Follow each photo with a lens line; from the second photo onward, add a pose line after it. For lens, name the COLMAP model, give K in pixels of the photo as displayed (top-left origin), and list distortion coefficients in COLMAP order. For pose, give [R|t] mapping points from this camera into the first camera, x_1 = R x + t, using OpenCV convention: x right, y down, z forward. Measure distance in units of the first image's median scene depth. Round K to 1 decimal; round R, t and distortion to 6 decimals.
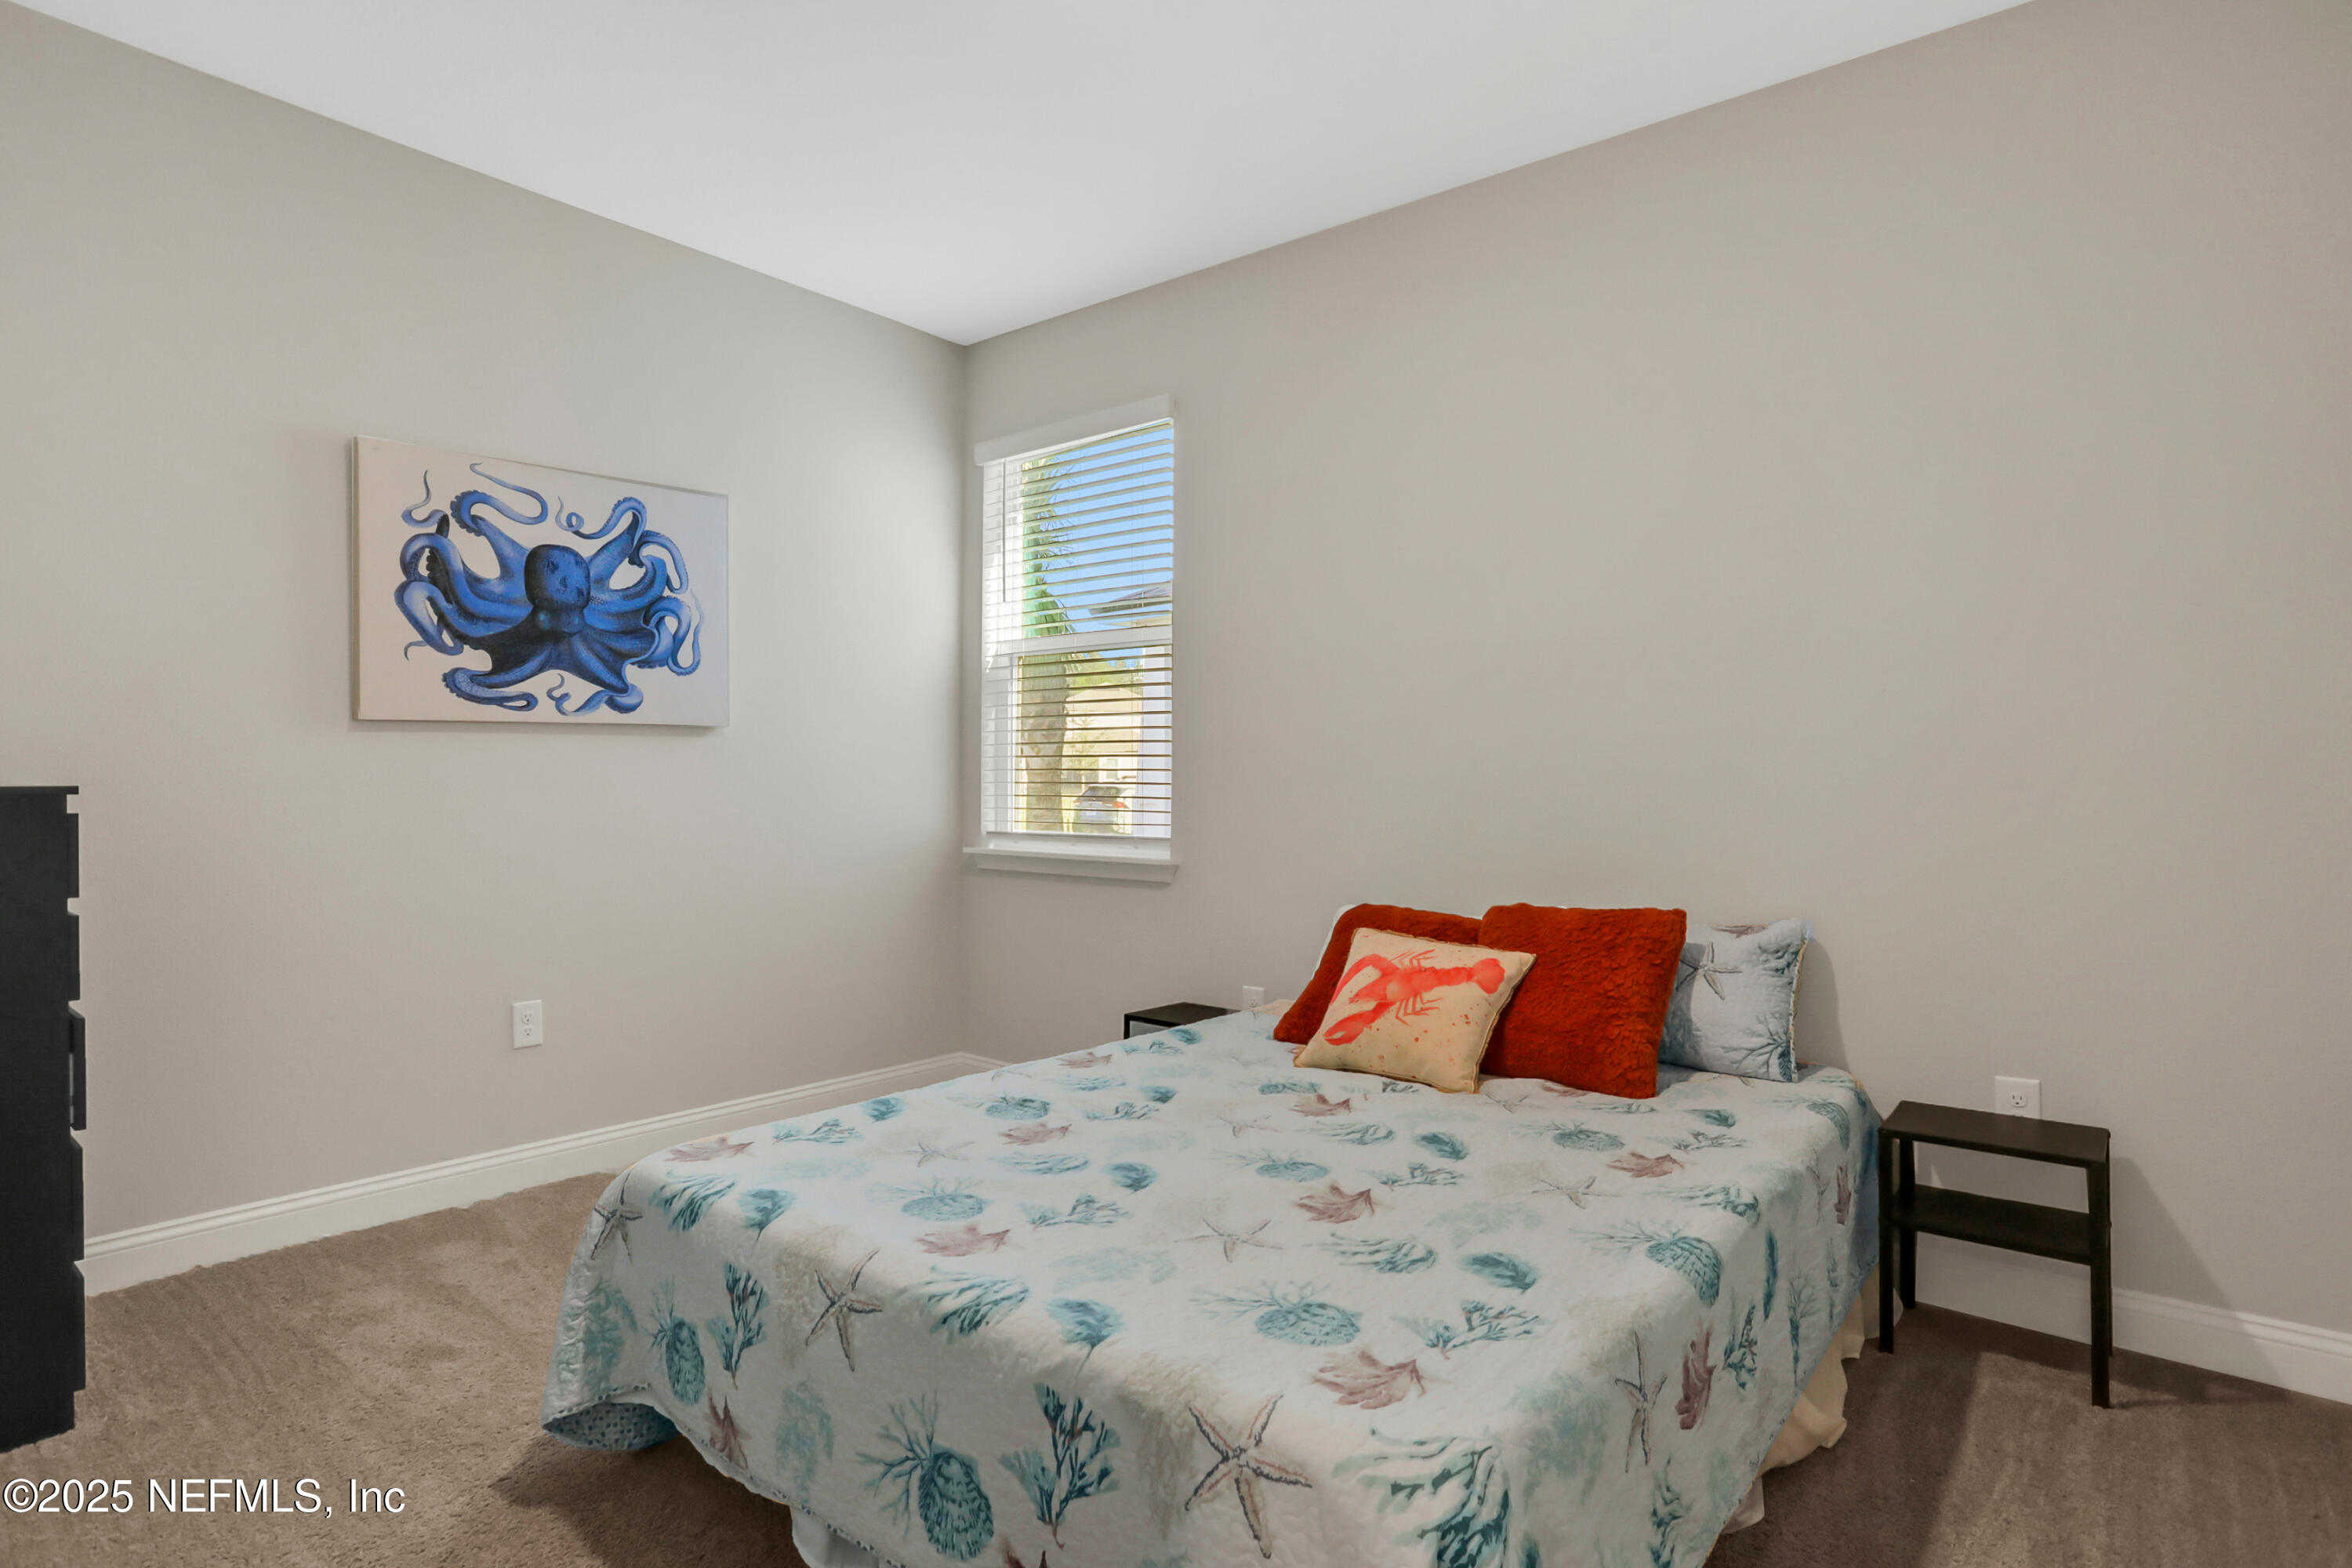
lens RADIAL K [[1168.7, 0, 1184.5], [0, 1168.7, 800.8], [0, 0, 1]] dist [-0.063666, 0.018301]
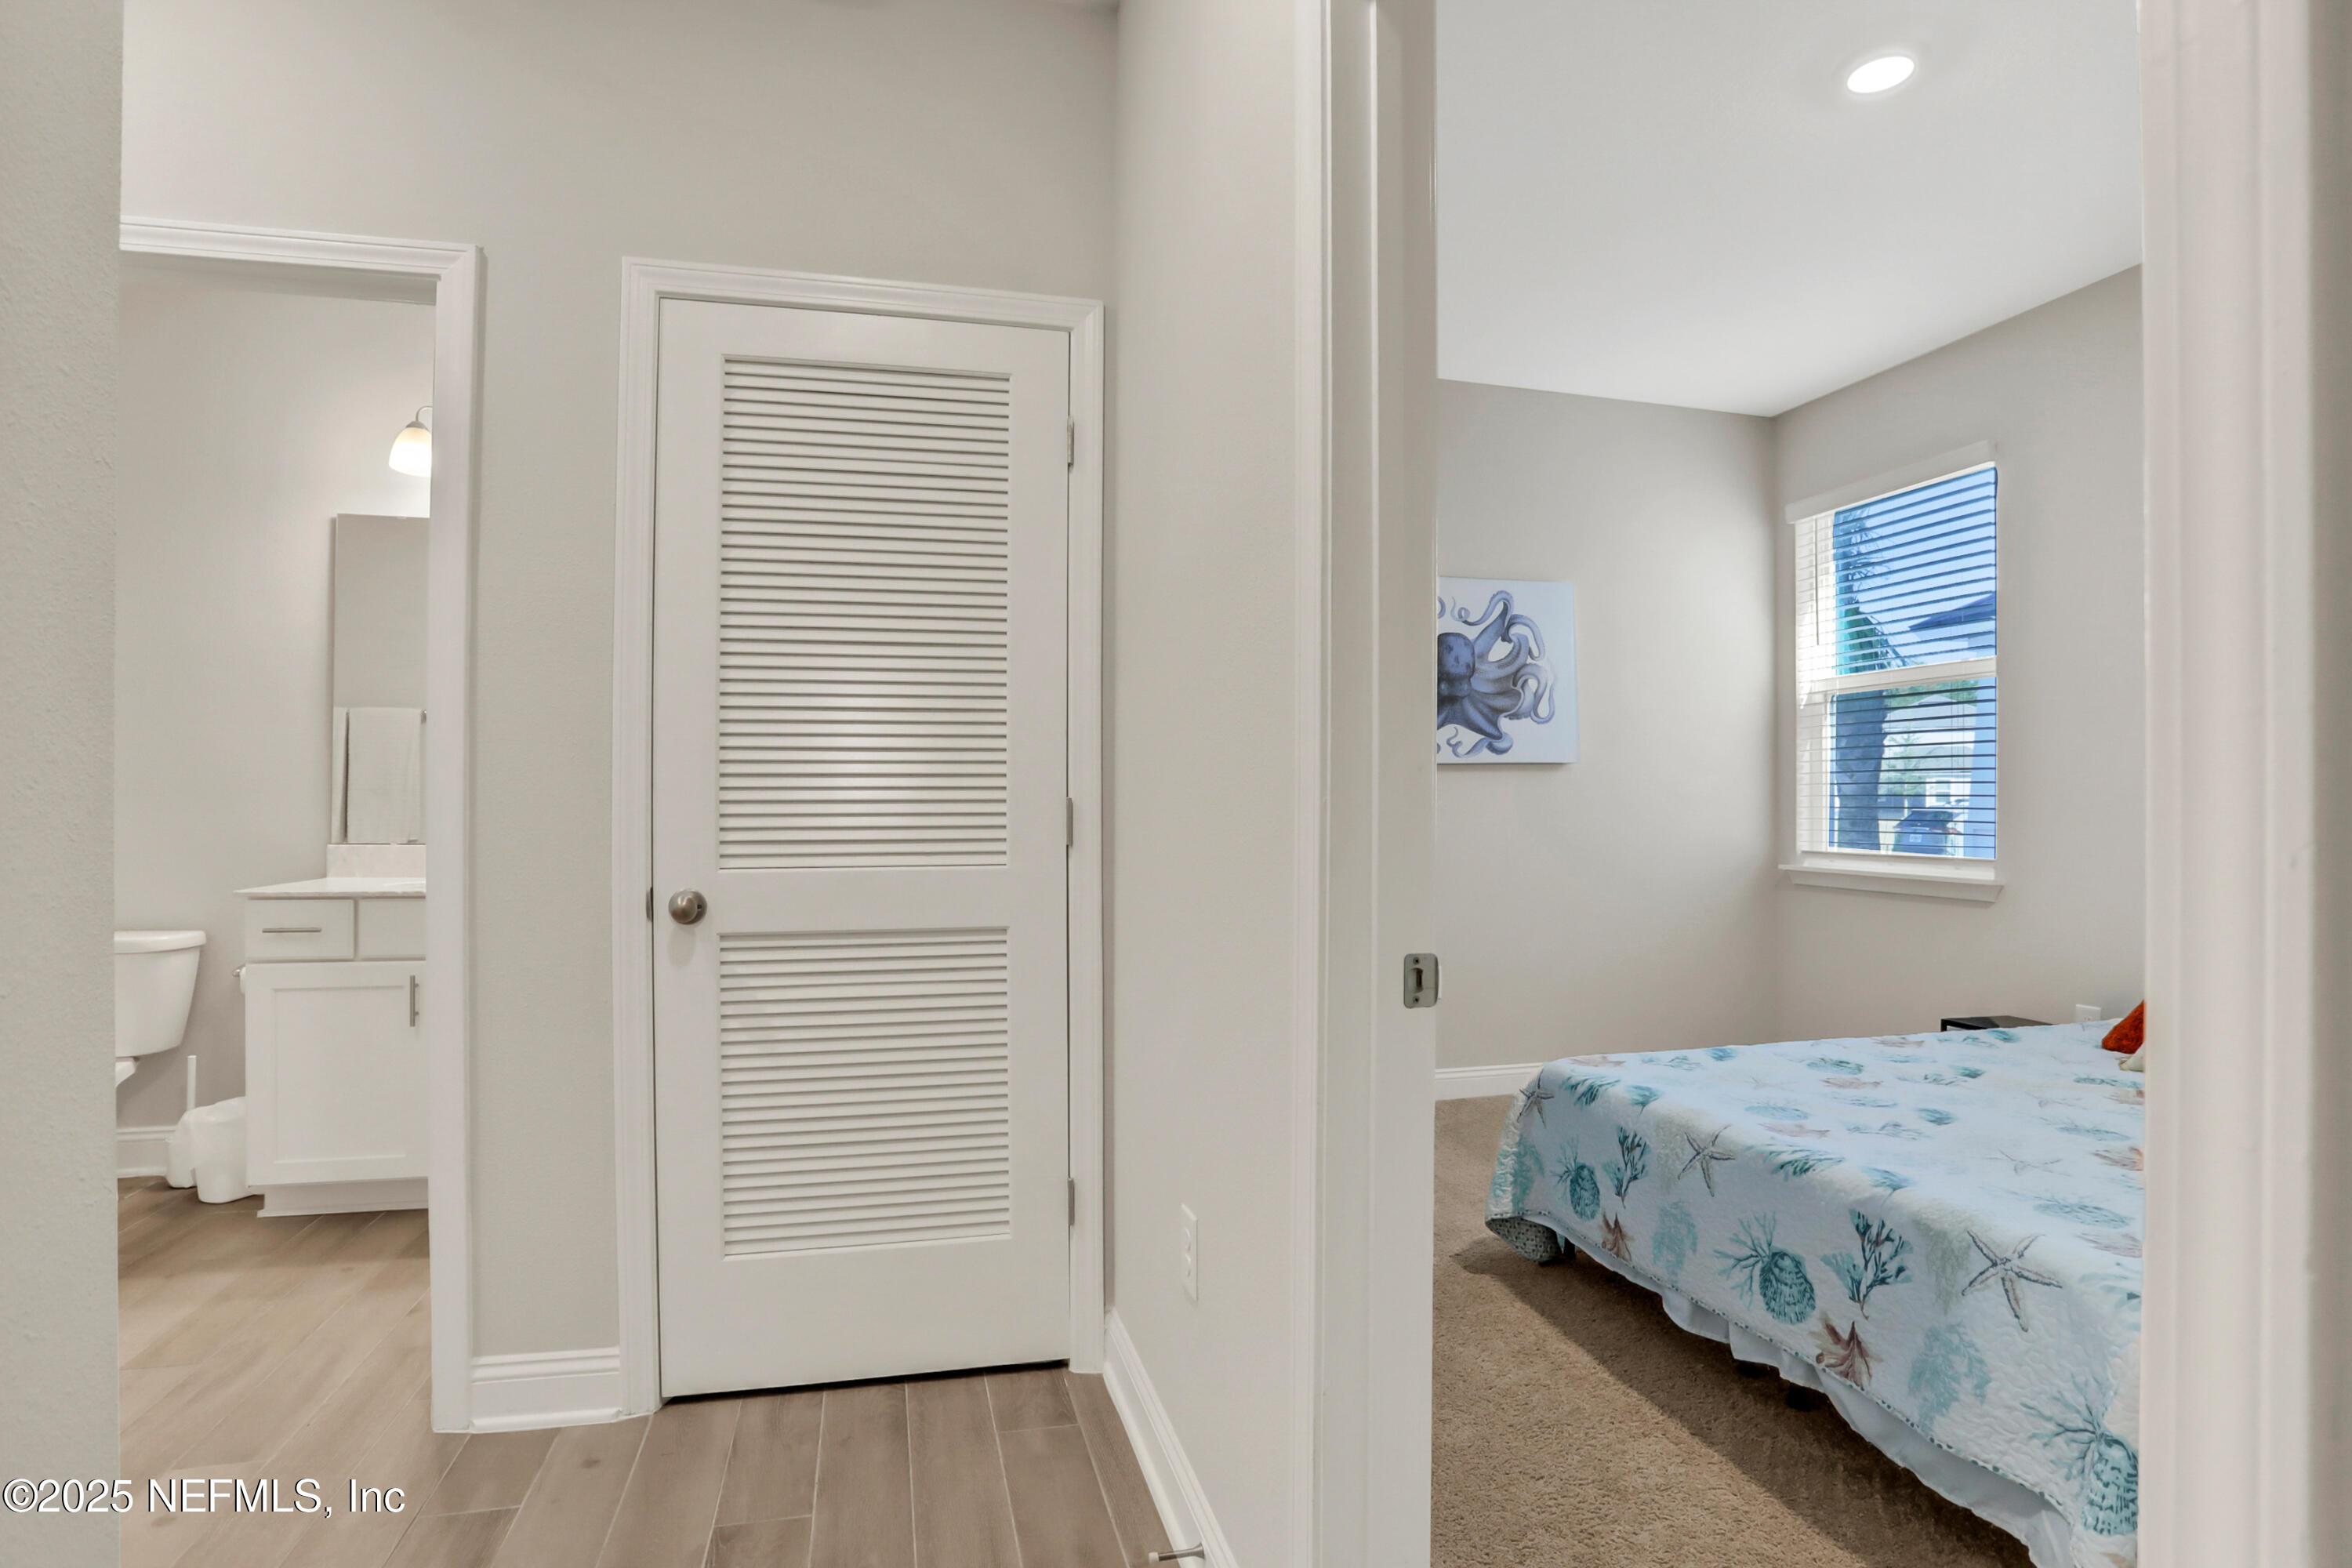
lens RADIAL K [[1168.7, 0, 1155.9], [0, 1168.7, 806.1], [0, 0, 1]] dist [-0.063666, 0.018301]
pose [[0.784277, -0.002945, -0.620404, 0.055913], [-0.007849, 0.999862, -0.014669, 0.009899], [0.620361, 0.016374, 0.784145, -0.501745]]
